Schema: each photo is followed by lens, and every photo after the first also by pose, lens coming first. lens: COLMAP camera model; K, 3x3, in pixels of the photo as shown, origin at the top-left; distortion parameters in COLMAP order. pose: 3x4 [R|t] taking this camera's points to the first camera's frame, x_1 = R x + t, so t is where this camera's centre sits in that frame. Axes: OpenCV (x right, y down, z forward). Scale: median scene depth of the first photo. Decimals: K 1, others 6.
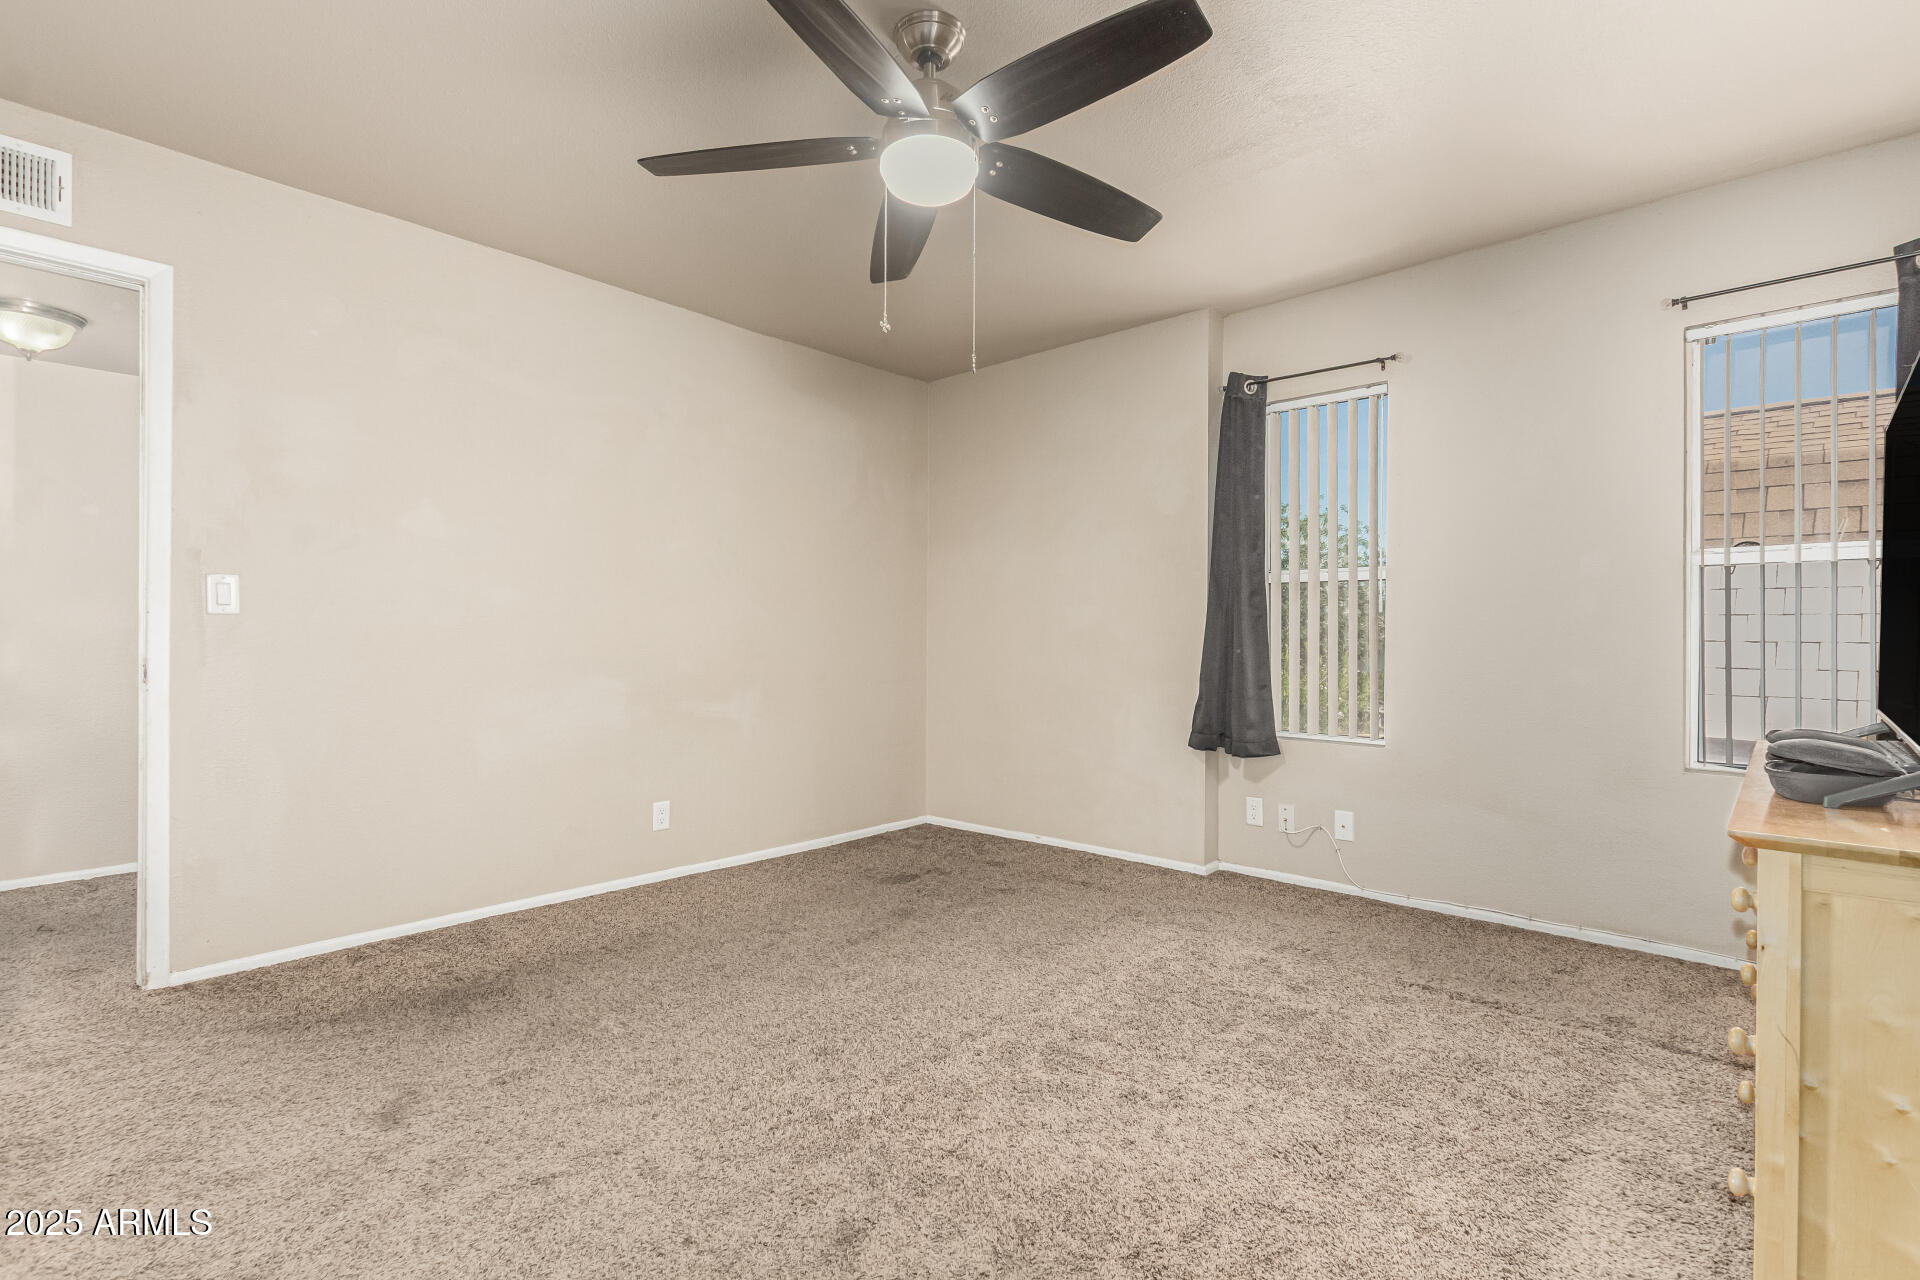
lens RADIAL K [[884.3, 0, 965.0], [0, 884.3, 639.5], [0, 0, 1]] dist [0.007592, -0.002490]
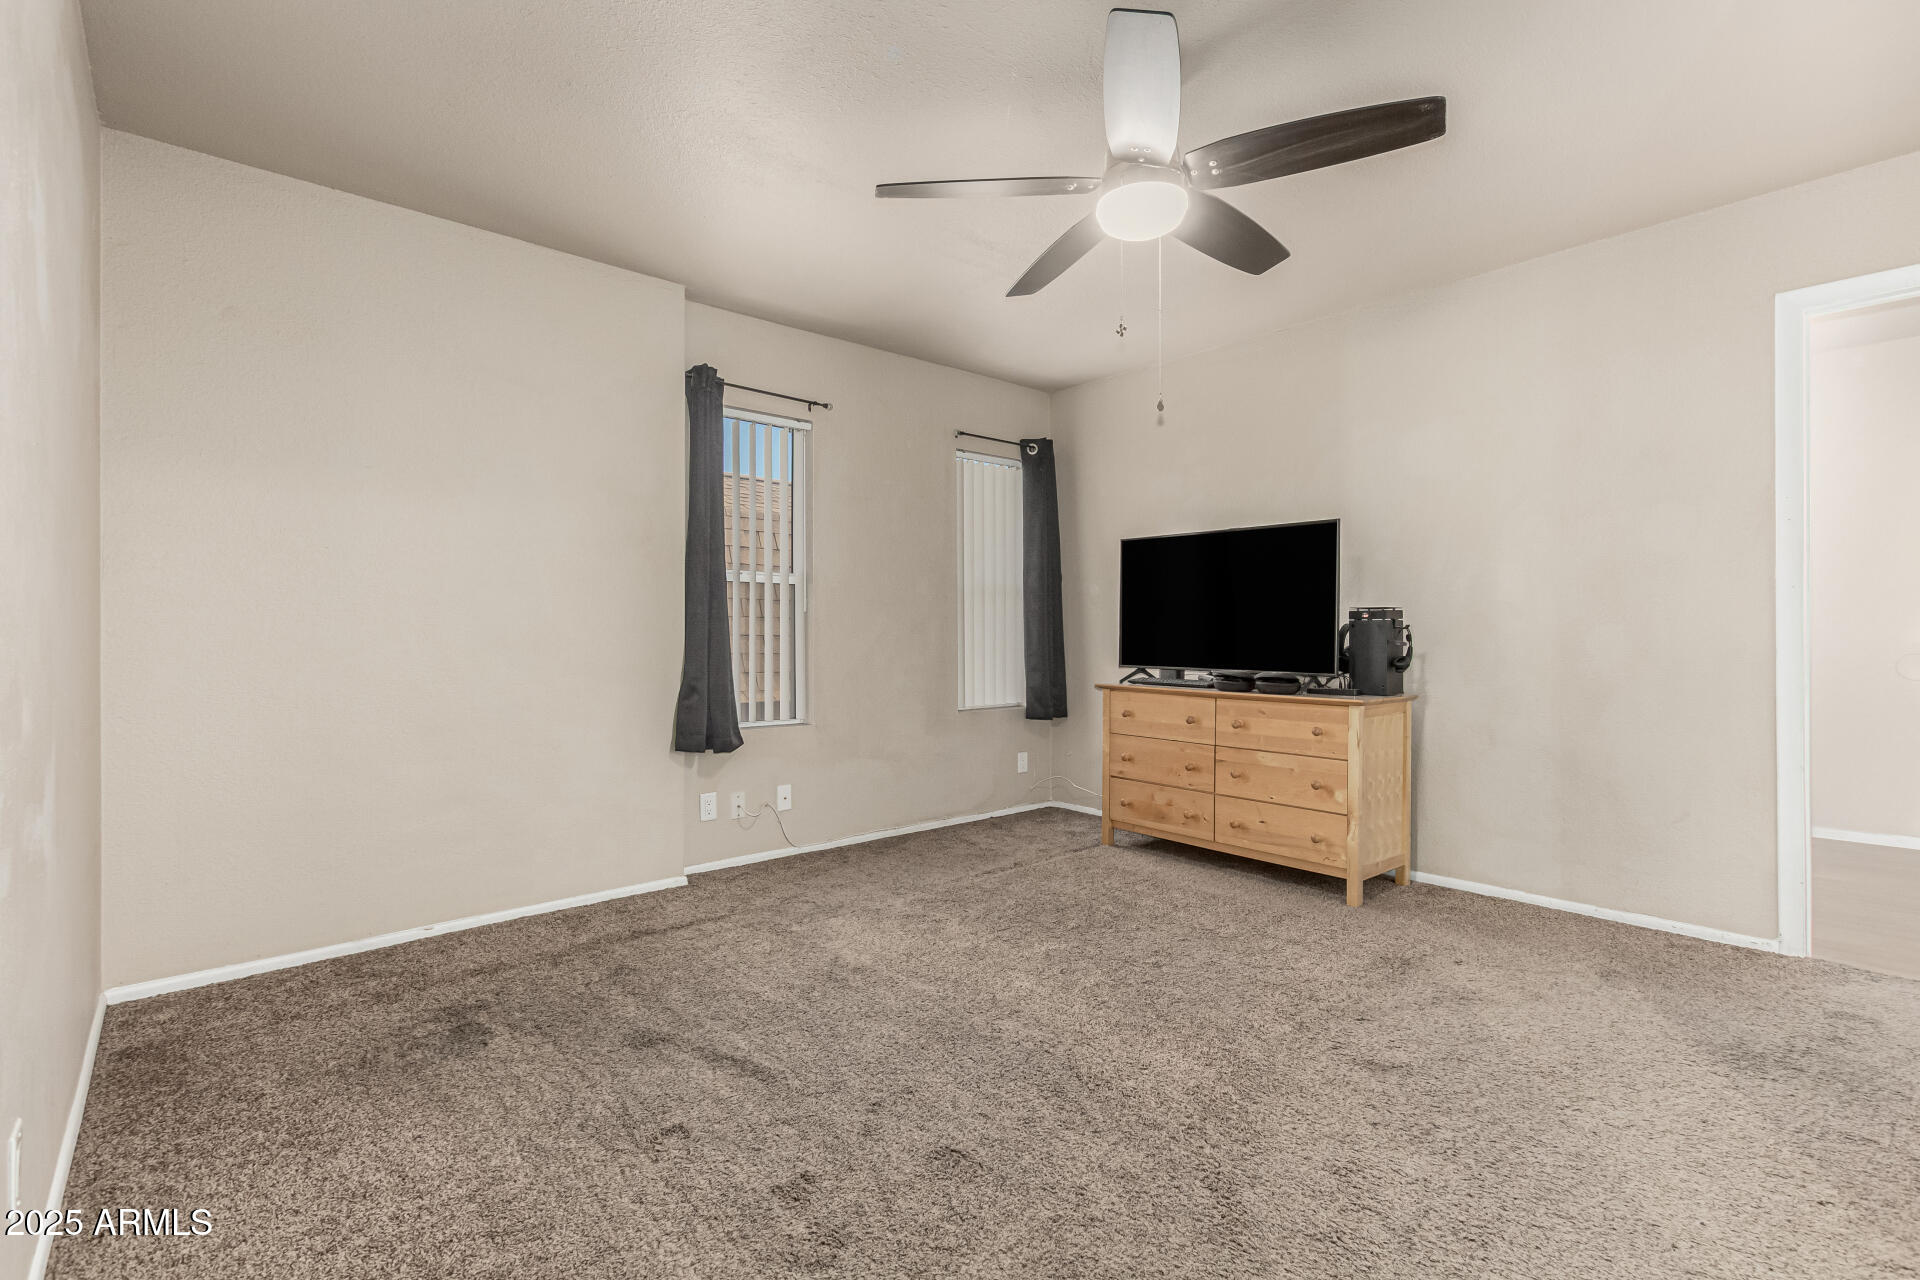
lens RADIAL K [[884.3, 0, 964.0], [0, 884.3, 635.9], [0, 0, 1]] dist [0.007592, -0.002490]
pose [[0.107558, -0.004007, 0.994191, -0.666034], [0.000695, 0.999992, 0.003955, -0.003535], [-0.994199, 0.000266, 0.107560, 0.629502]]
